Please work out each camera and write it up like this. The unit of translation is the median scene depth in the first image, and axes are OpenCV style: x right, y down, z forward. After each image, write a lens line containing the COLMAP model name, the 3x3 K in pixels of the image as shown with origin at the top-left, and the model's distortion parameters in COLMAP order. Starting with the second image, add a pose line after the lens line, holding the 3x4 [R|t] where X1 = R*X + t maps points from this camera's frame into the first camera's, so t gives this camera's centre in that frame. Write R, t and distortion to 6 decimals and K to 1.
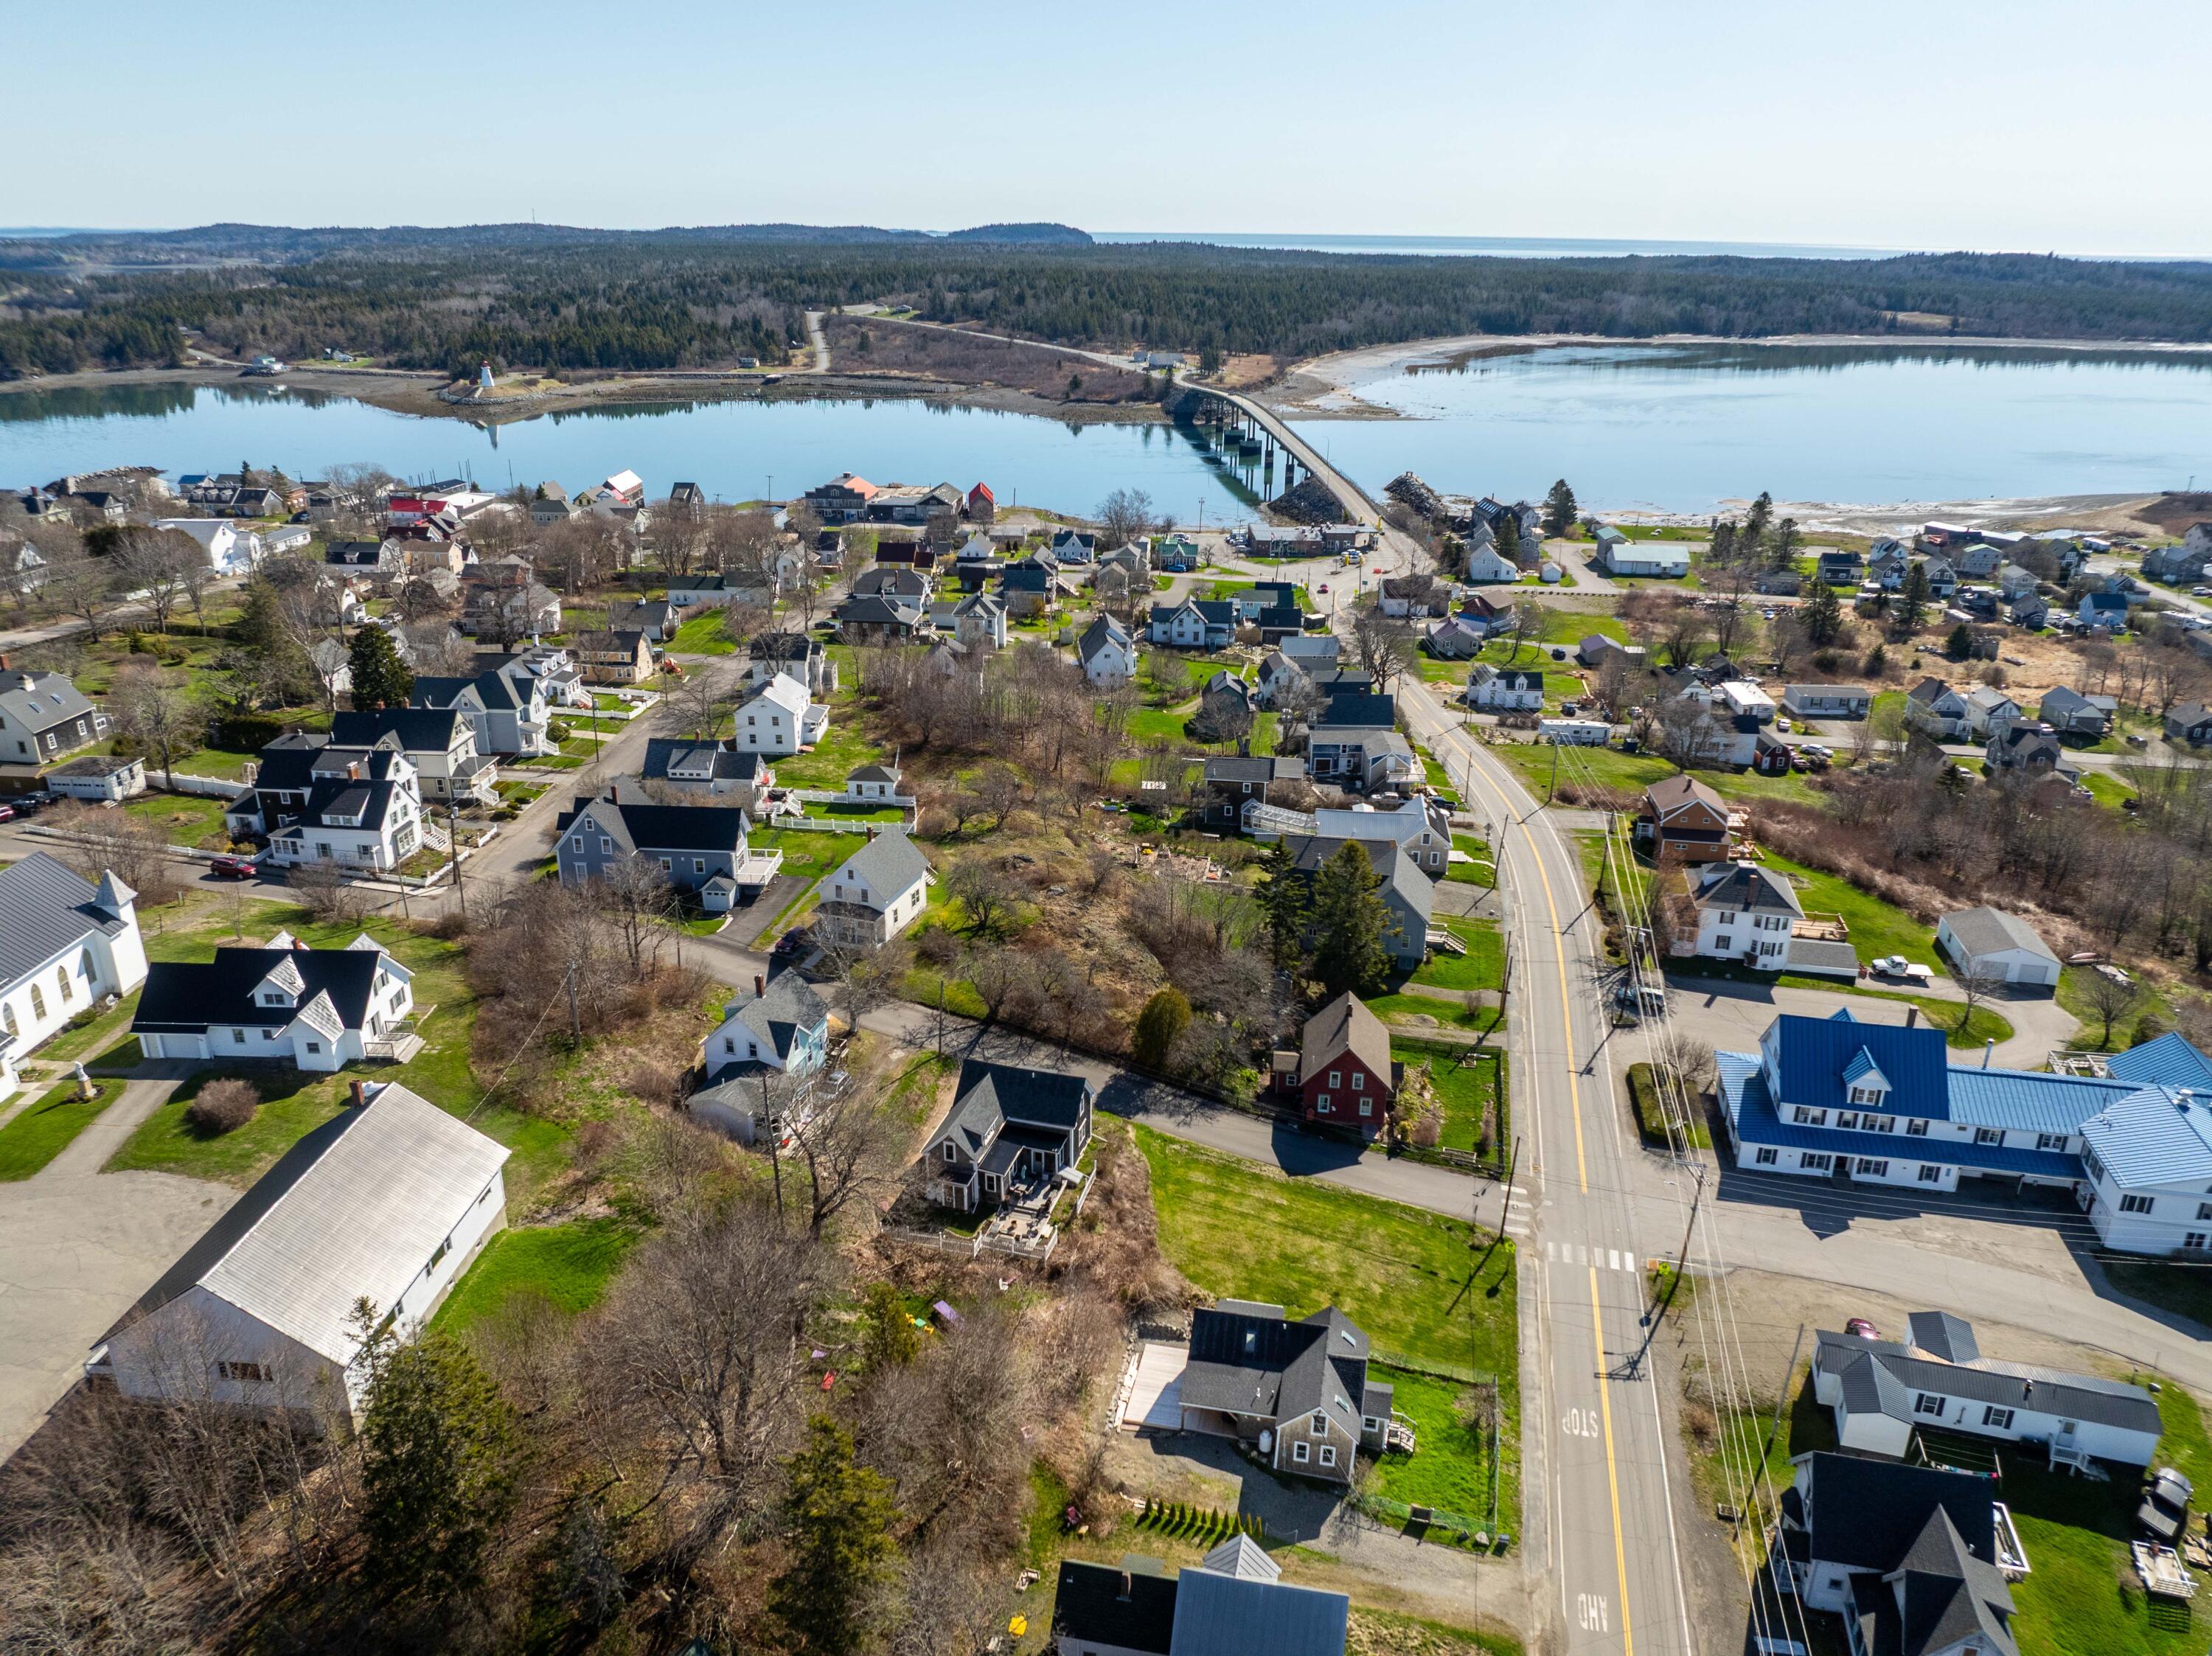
lens RADIAL K [[1548.6, 0, 1099.7], [0, 1548.6, 824.8], [0, 0, 1]] dist [-0.038168, 0.003965]
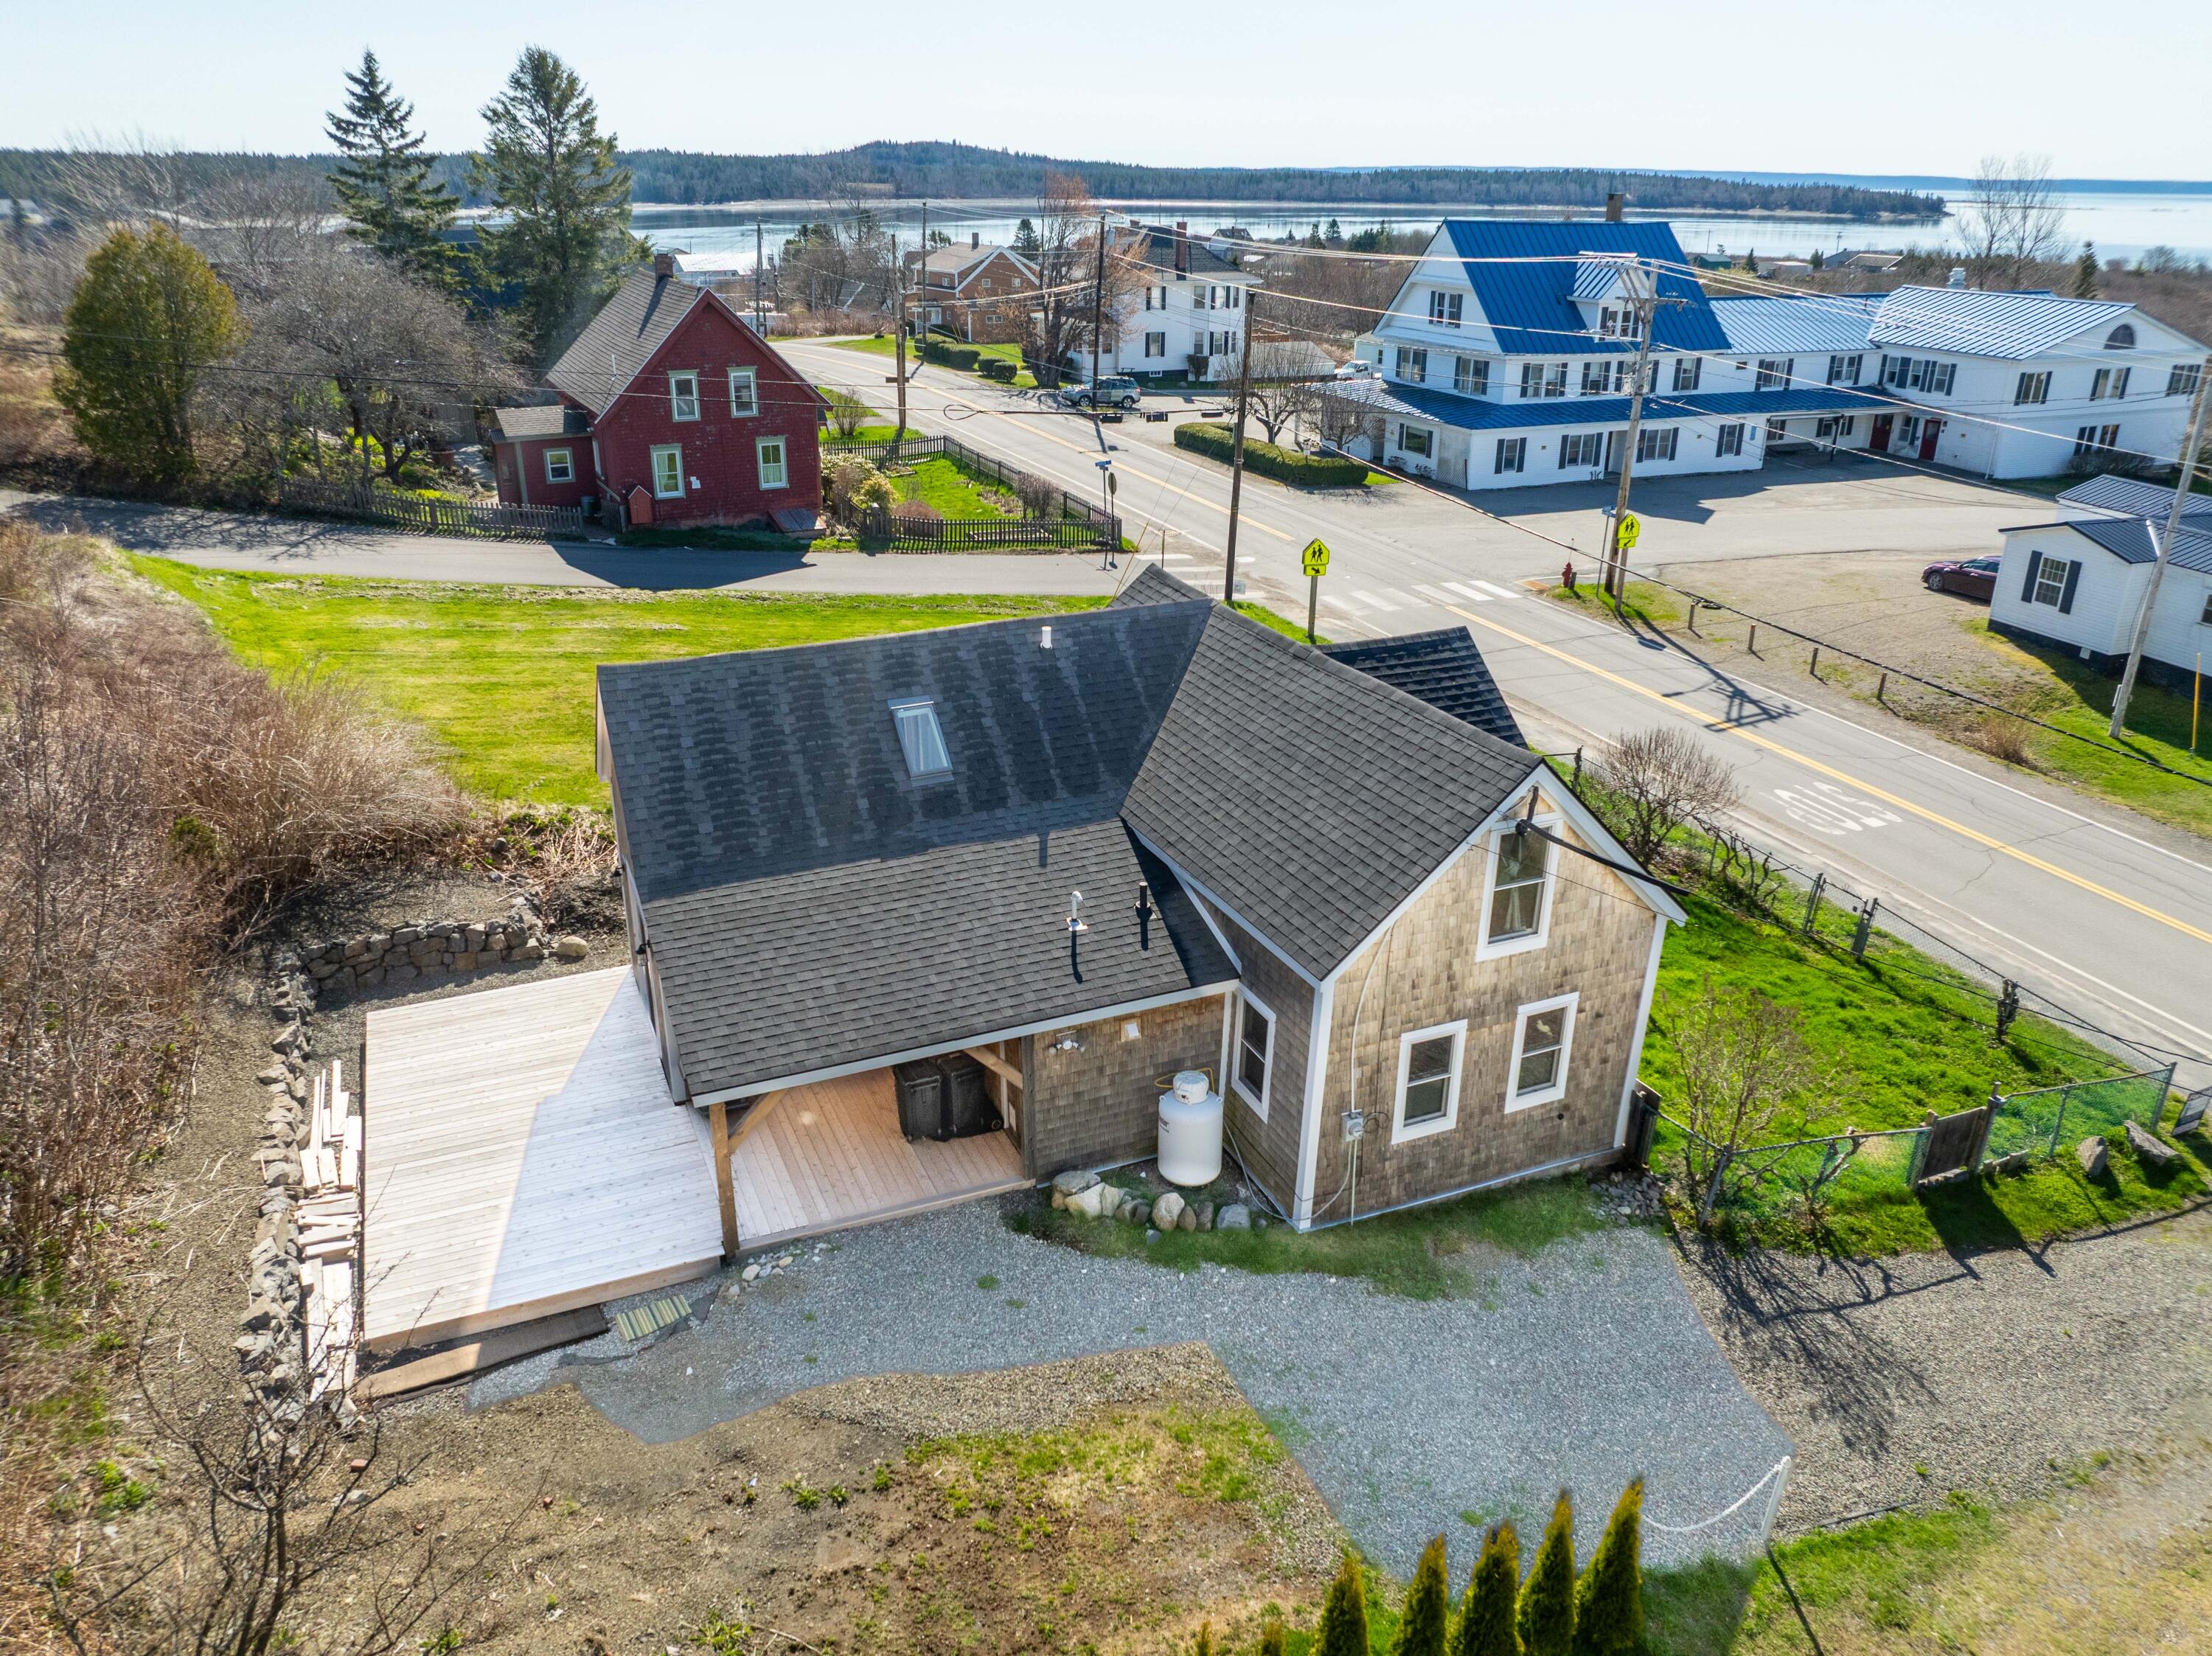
lens RADIAL K [[1548.6, 0, 1113.0], [0, 1548.6, 836.8], [0, 0, 1]] dist [-0.038168, 0.003965]
pose [[0.805036, -0.230283, 0.546706, 0.002707], [0.204812, 0.972805, 0.108174, 0.261693], [-0.556749, 0.024888, 0.830308, 0.645993]]
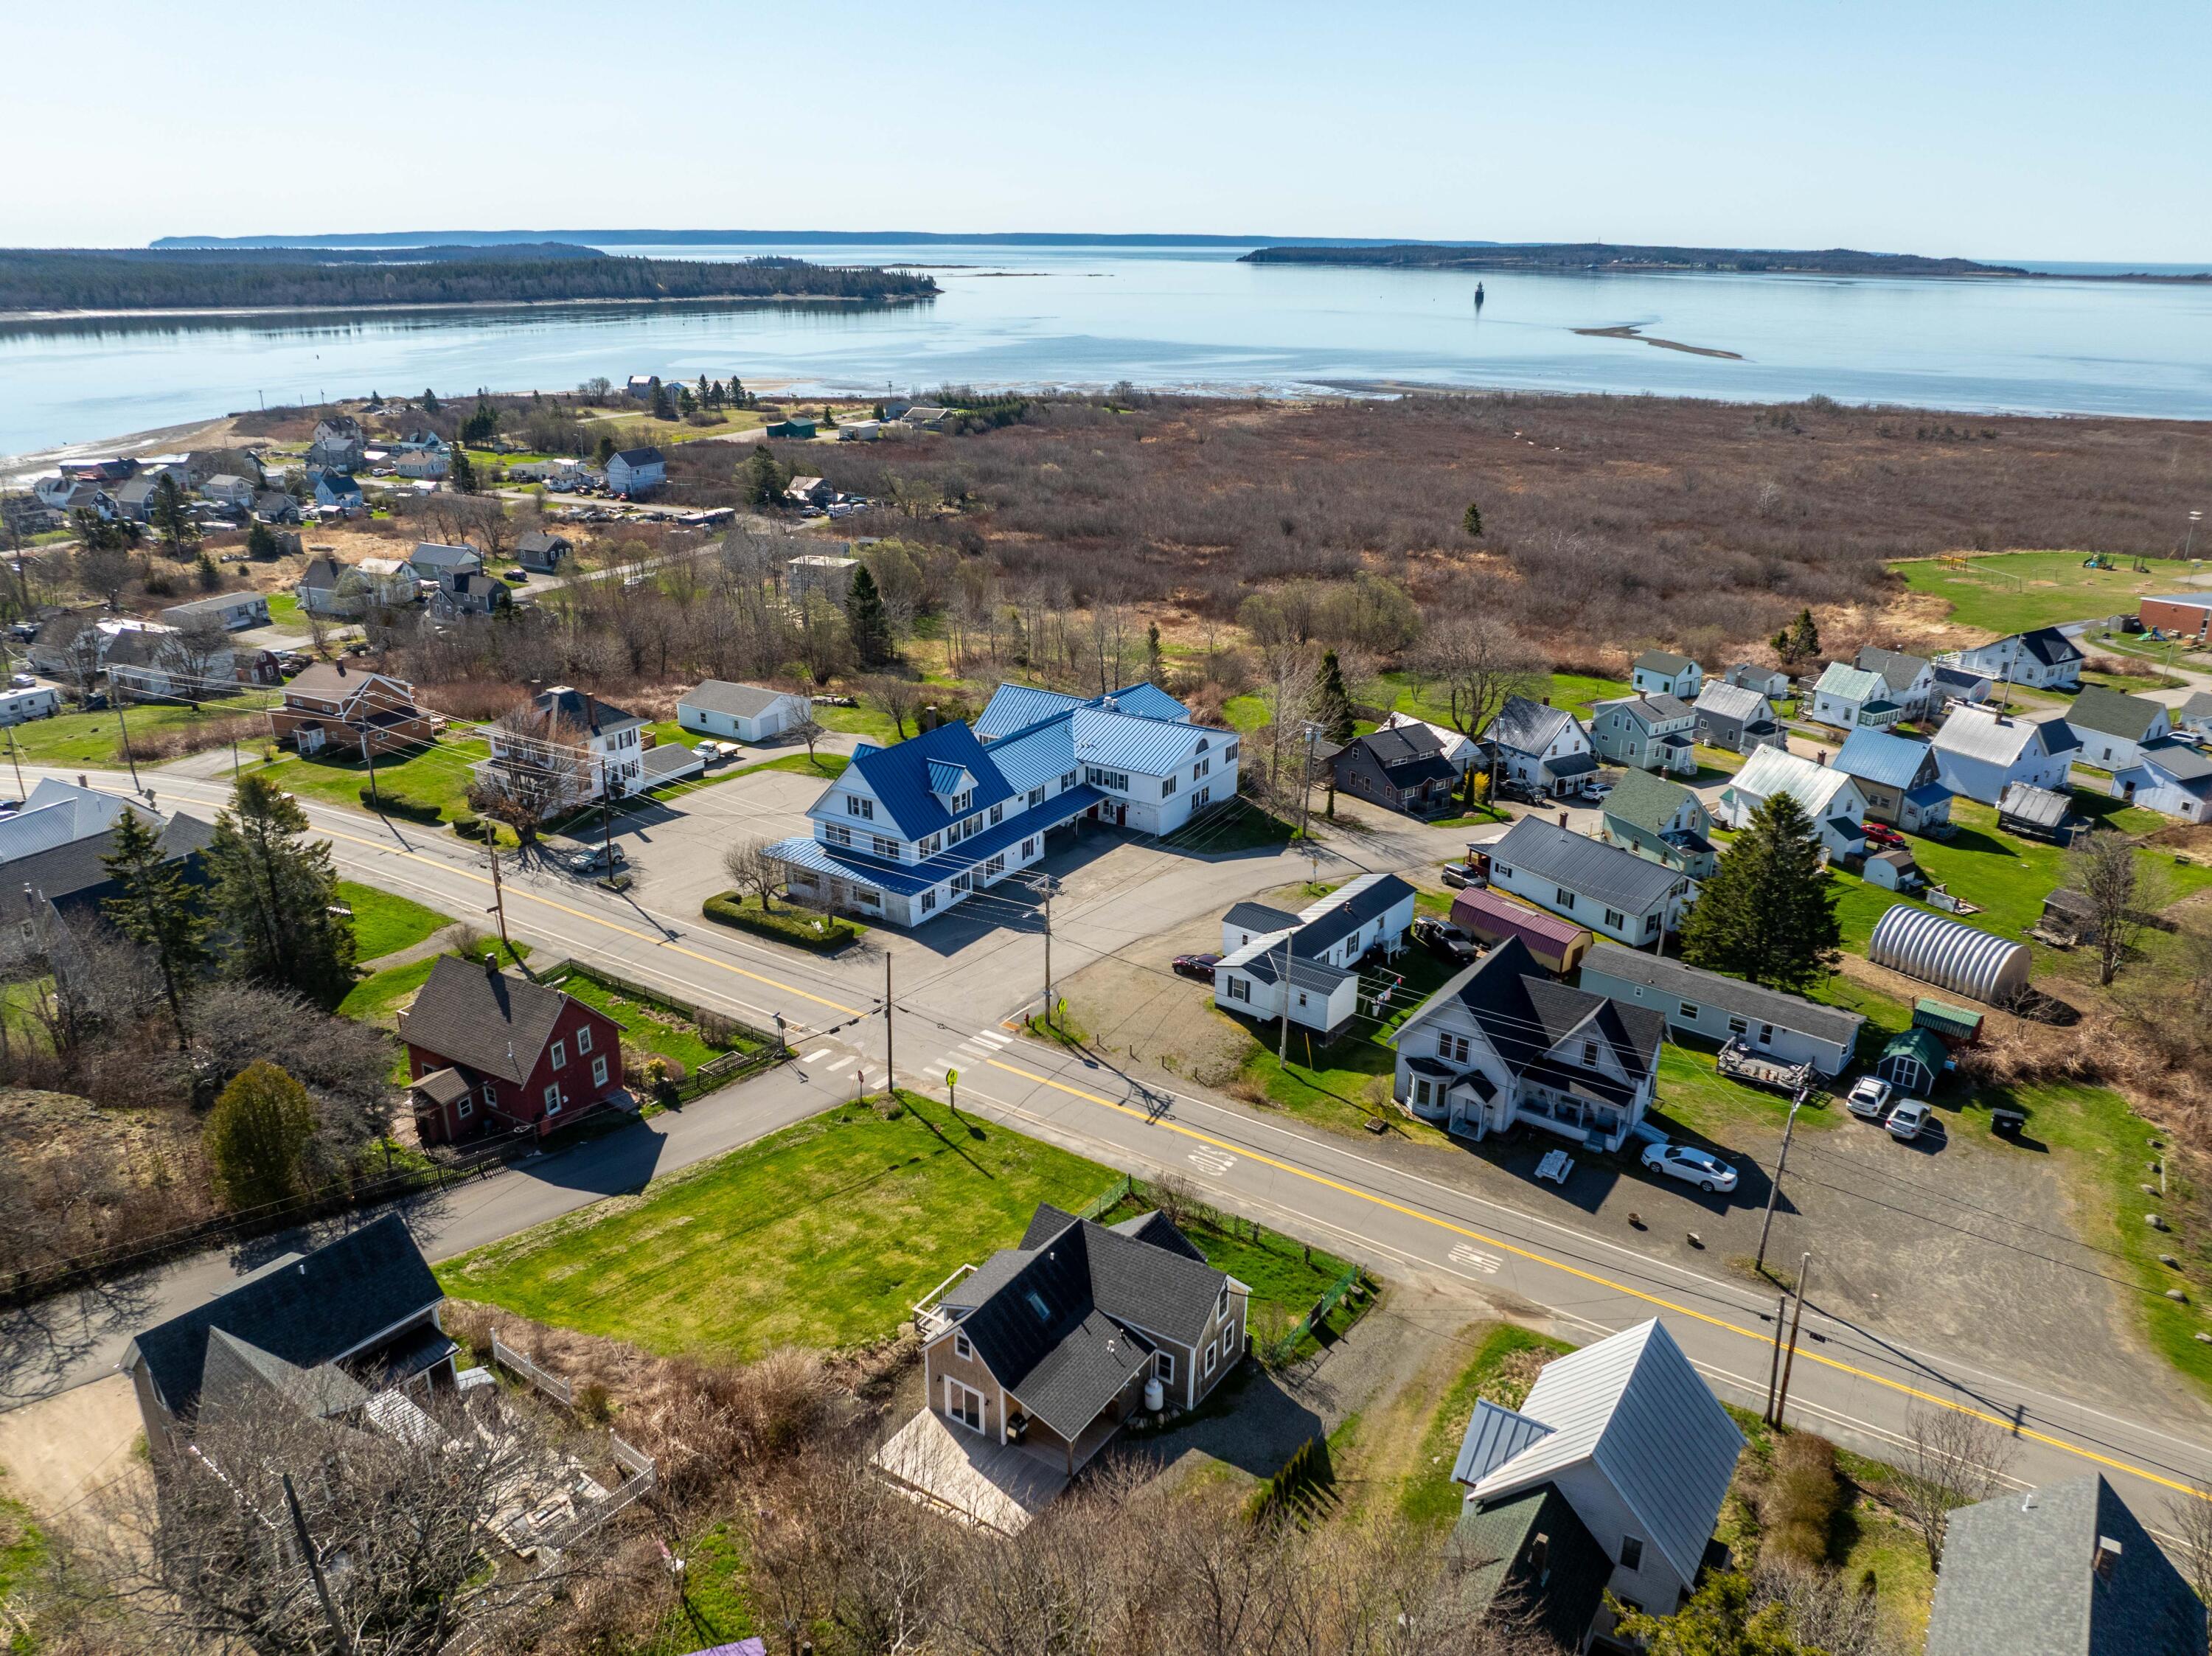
lens RADIAL K [[1548.6, 0, 1096.7], [0, 1548.6, 830.2], [0, 0, 1]] dist [-0.038168, 0.003965]
pose [[0.353810, -0.337657, 0.872242, -0.315814], [0.331486, 0.917298, 0.220637, 0.009020], [-0.874606, 0.211073, 0.436478, 0.512861]]
